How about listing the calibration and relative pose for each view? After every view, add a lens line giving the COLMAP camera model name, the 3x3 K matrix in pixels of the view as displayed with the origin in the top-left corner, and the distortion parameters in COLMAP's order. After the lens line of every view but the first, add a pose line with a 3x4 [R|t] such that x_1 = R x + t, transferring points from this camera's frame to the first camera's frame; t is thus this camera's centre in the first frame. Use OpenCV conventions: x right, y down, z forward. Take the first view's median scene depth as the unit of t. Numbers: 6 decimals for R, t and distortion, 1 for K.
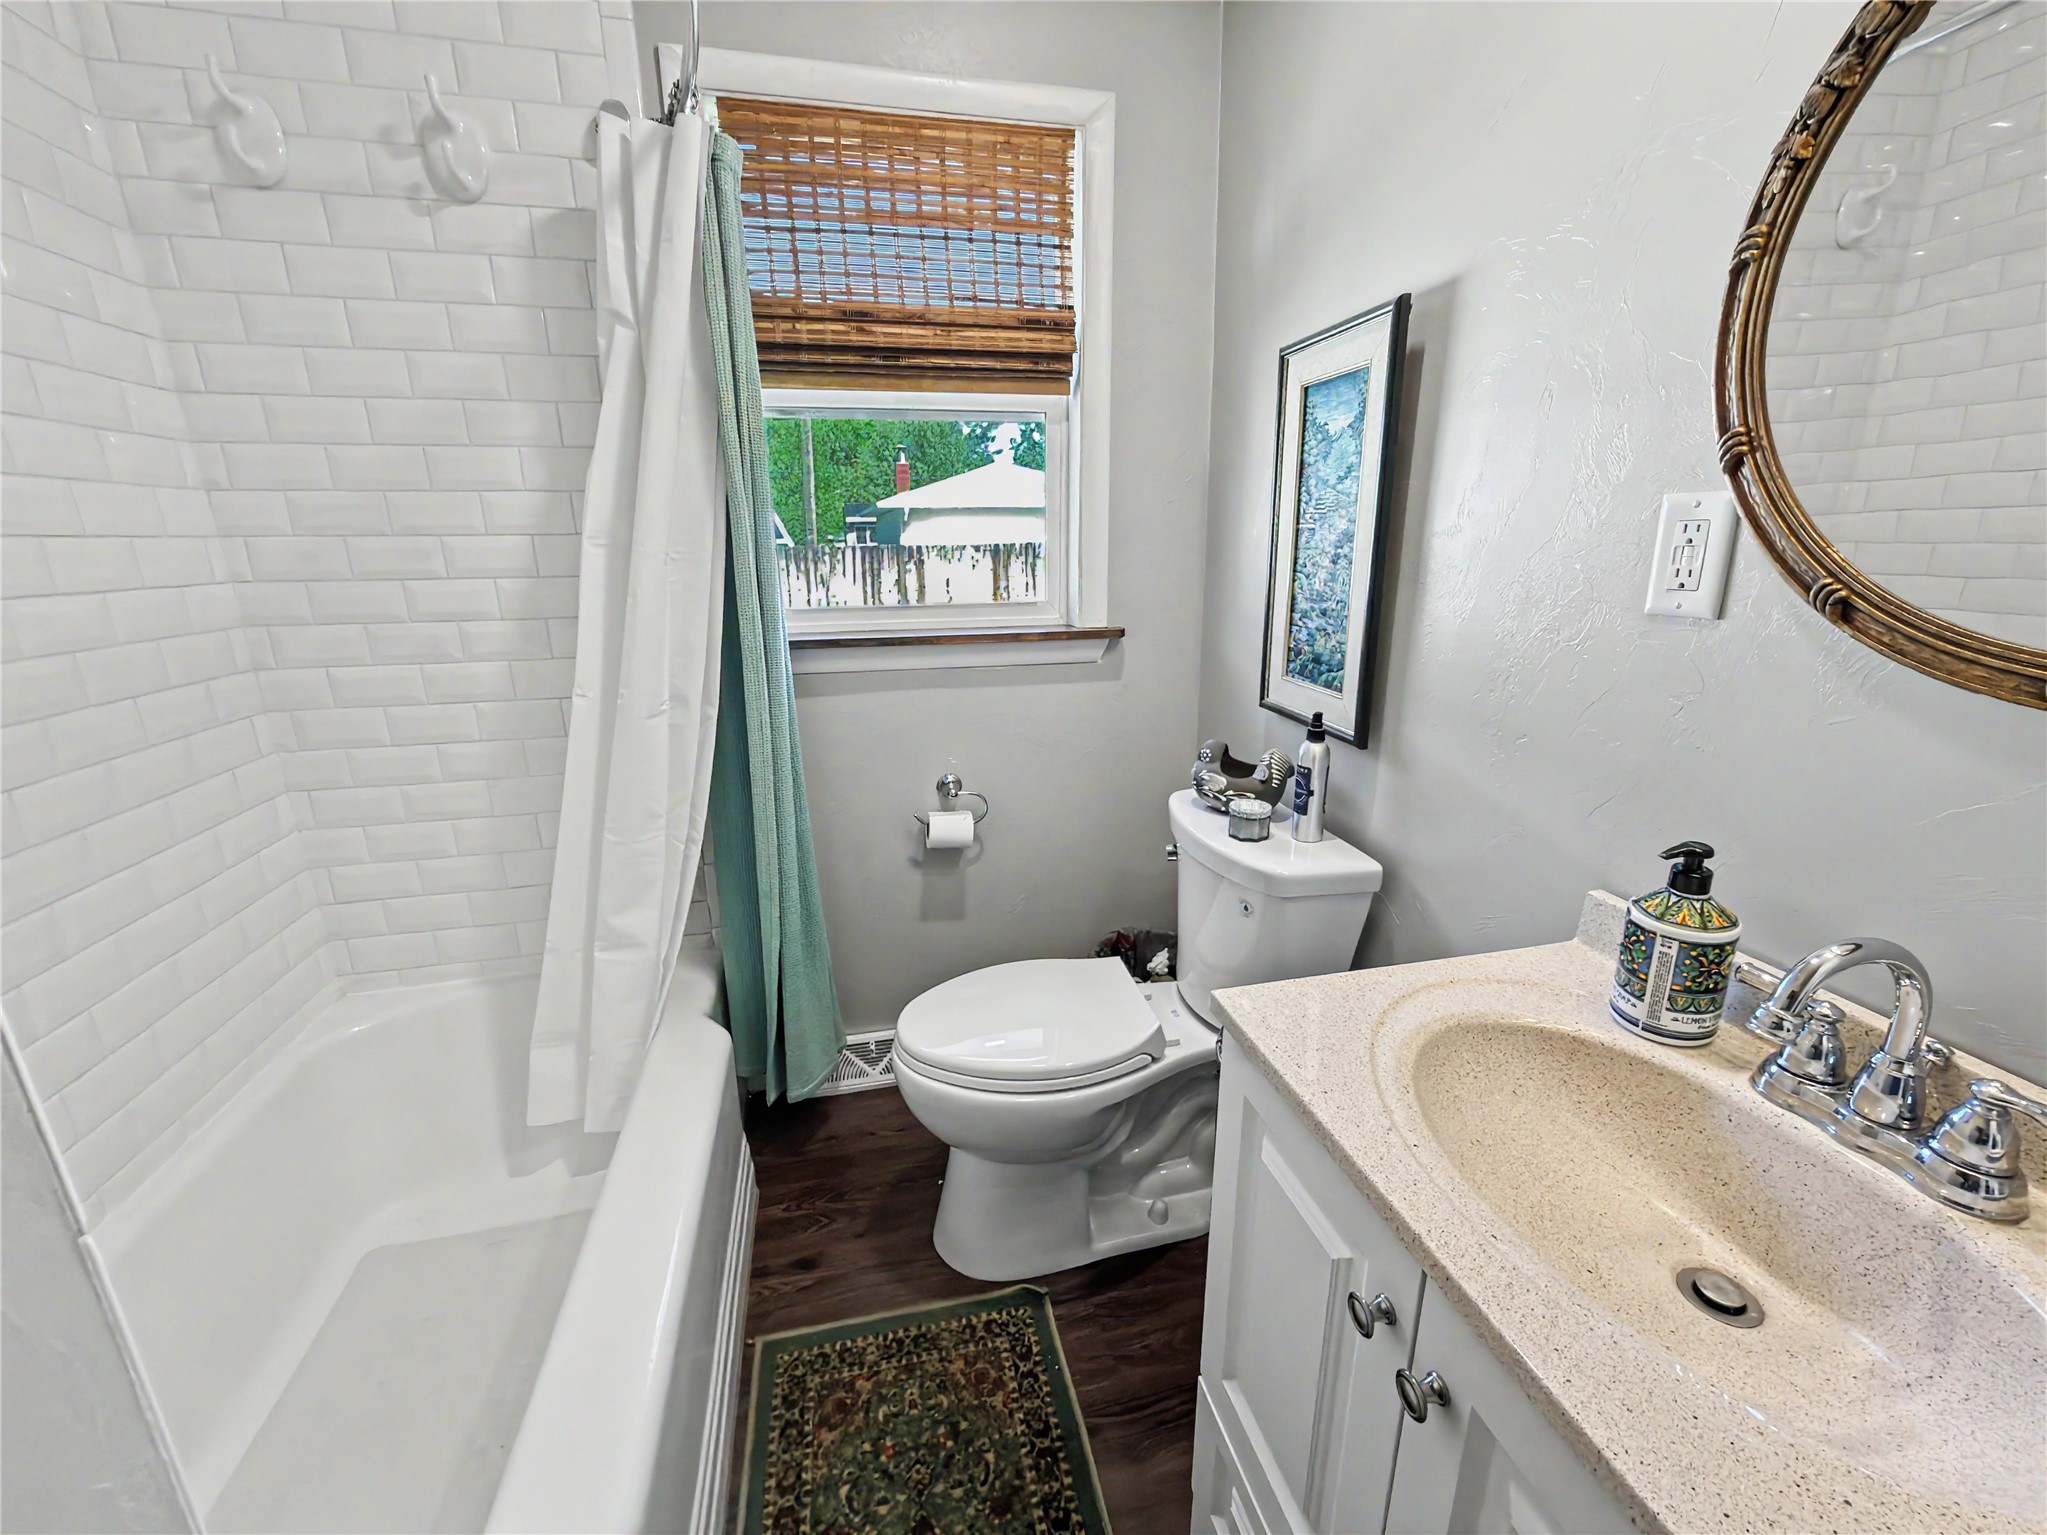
lens RADIAL K [[824.5, 0, 1023.5], [0, 824.5, 767.5], [0, 0, 1]] dist [-0.000264, -0.000157]
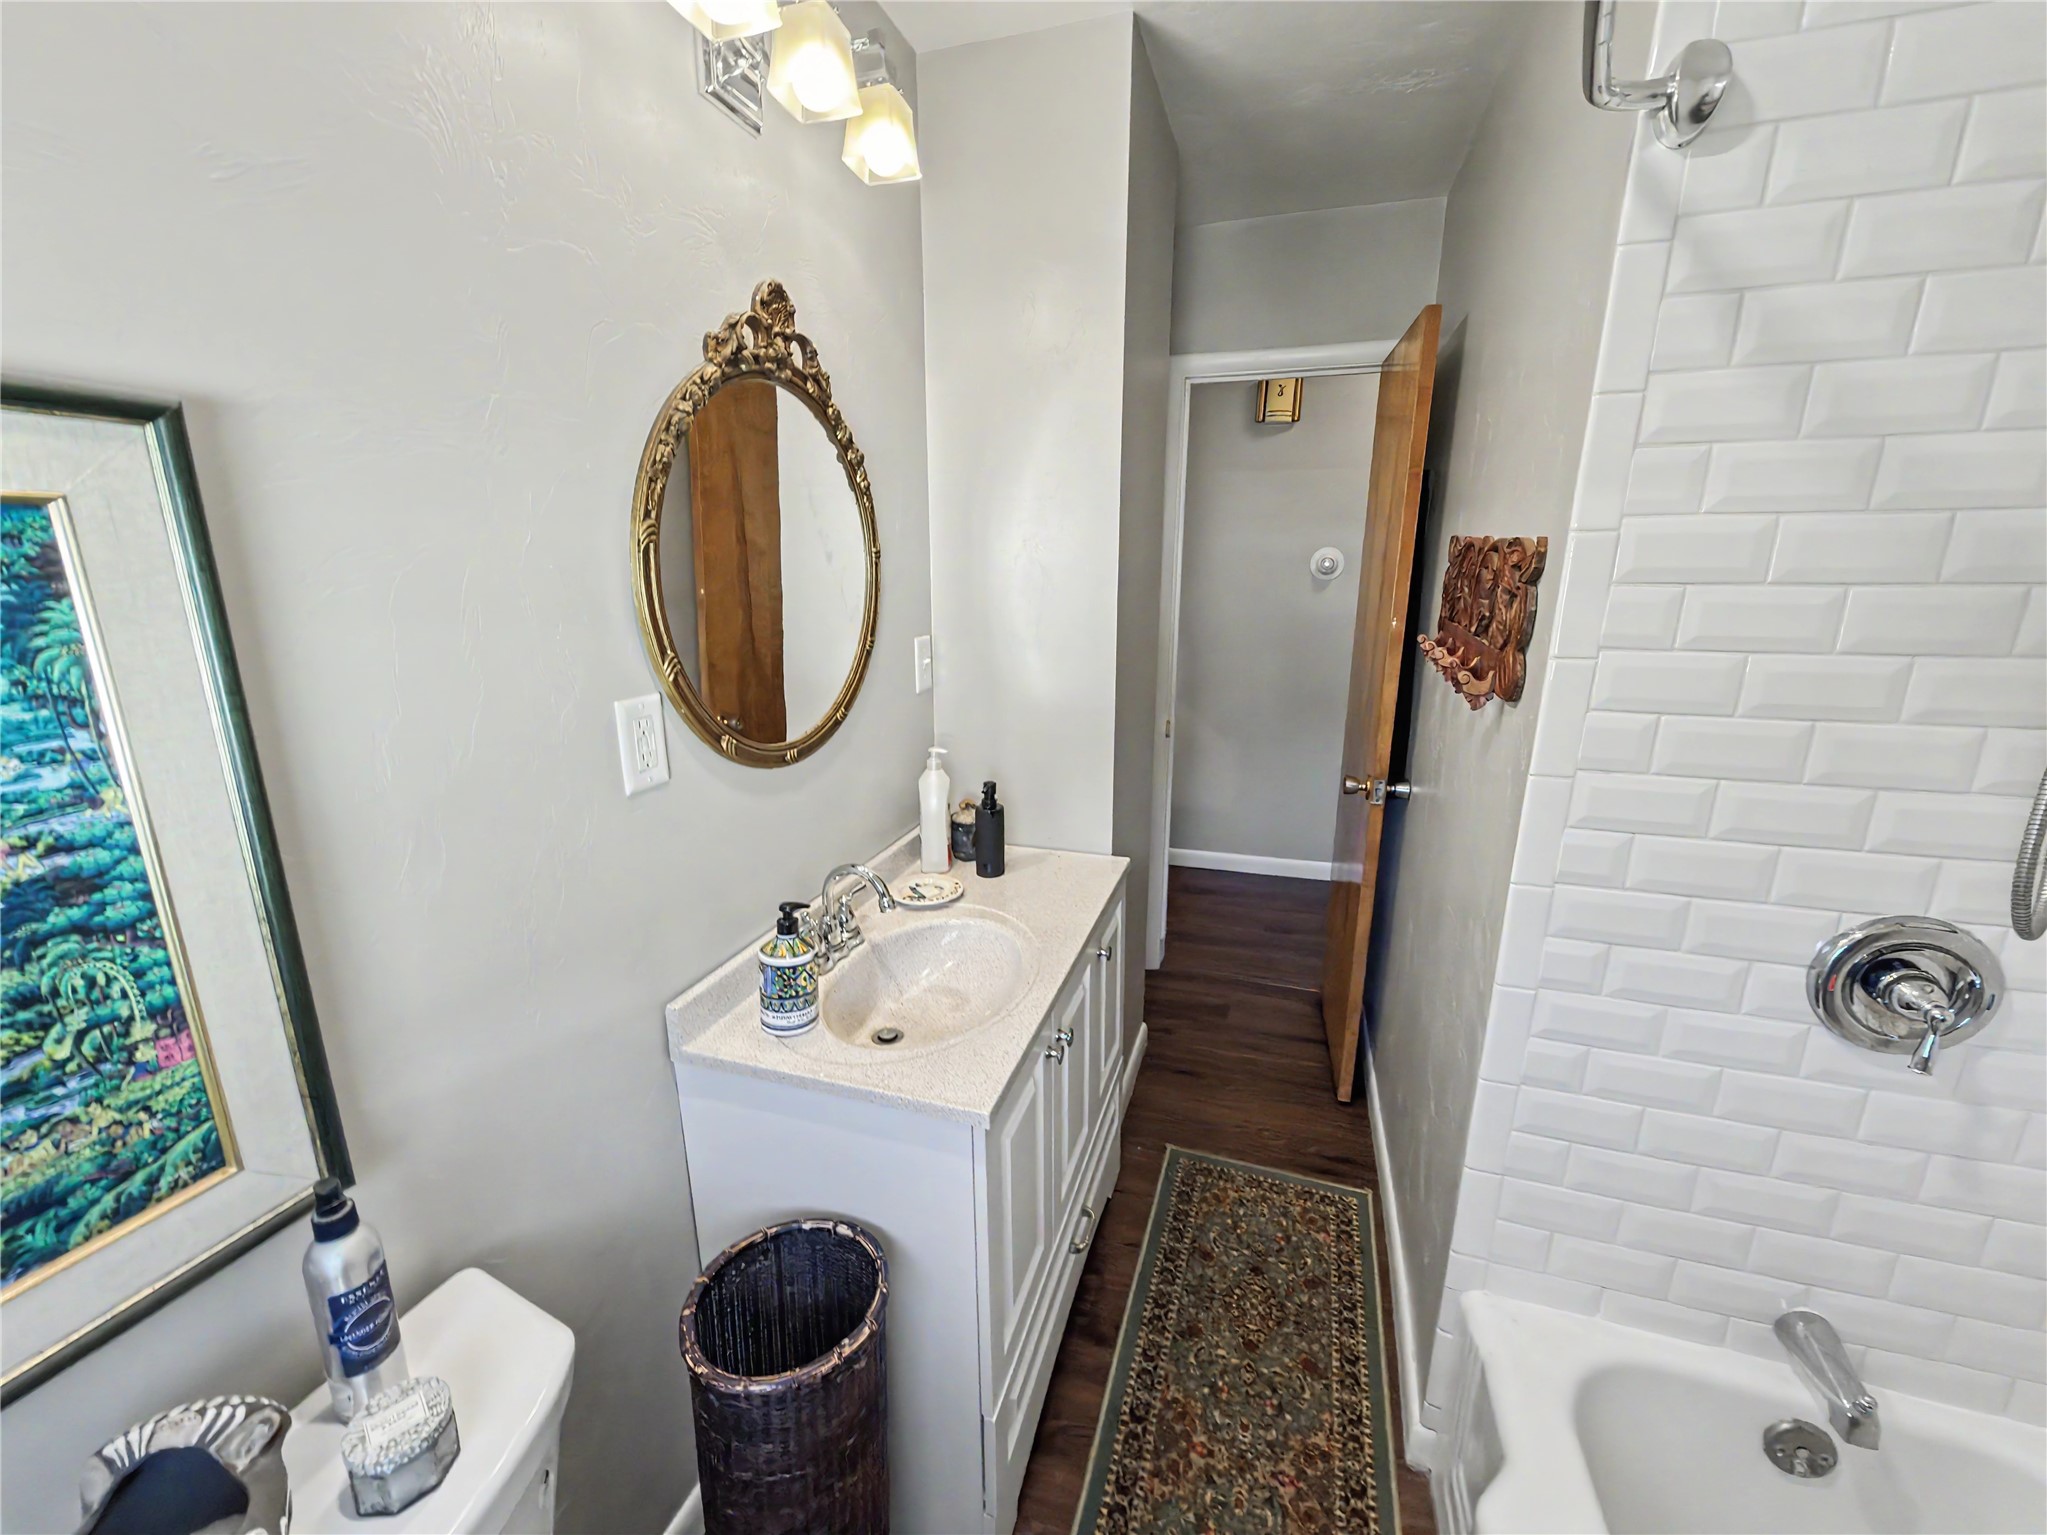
lens RADIAL K [[824.5, 0, 1023.5], [0, 824.5, 767.5], [0, 0, 1]] dist [-0.000264, -0.000157]
pose [[-0.863881, -0.119288, 0.489366, -0.209564], [0.137301, 0.878992, 0.456641, -0.437057], [-0.484621, 0.461674, -0.742967, 1.006964]]
